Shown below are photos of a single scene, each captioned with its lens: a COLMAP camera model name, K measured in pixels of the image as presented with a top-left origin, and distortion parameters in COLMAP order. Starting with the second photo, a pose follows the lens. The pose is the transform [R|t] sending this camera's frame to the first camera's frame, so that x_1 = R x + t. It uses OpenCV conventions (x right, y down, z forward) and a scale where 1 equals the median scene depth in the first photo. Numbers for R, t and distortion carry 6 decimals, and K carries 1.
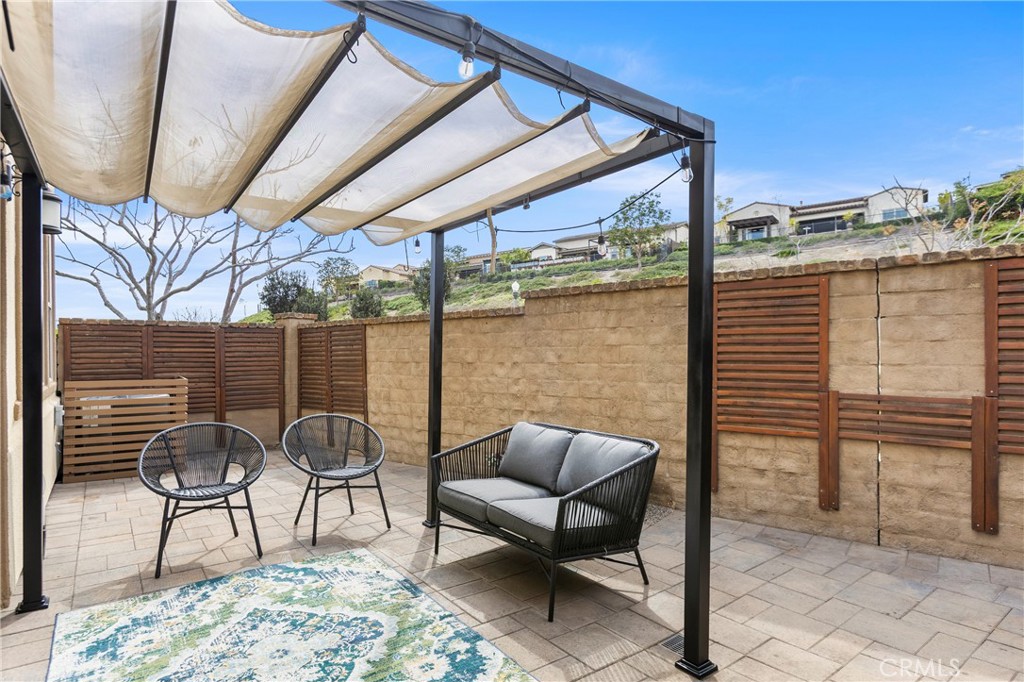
lens RADIAL K [[548.7, 0, 513.1], [0, 548.7, 347.6], [0, 0, 1]] dist [-0.000785, -0.000088]
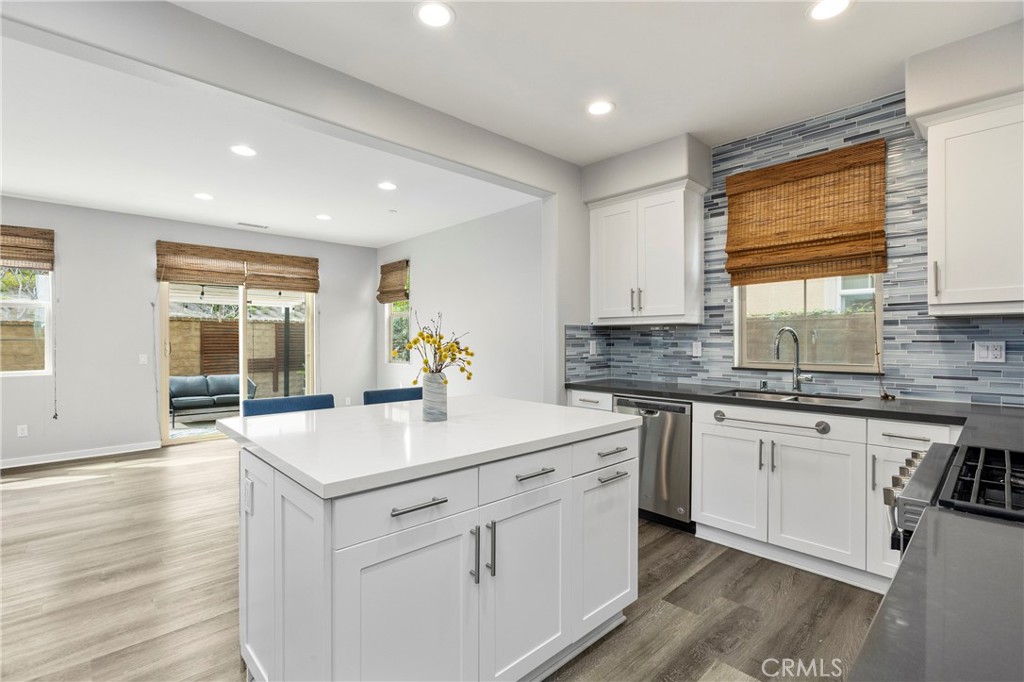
lens RADIAL K [[463.8, 0, 512.0], [0, 463.8, 342.7], [0, 0, 1]] dist [0.000332, 0.000018]
pose [[-0.116888, 0.000846, 0.993145, -2.976486], [-0.004163, 0.999990, -0.001342, -0.022106], [-0.993136, -0.004291, -0.116883, -0.345474]]
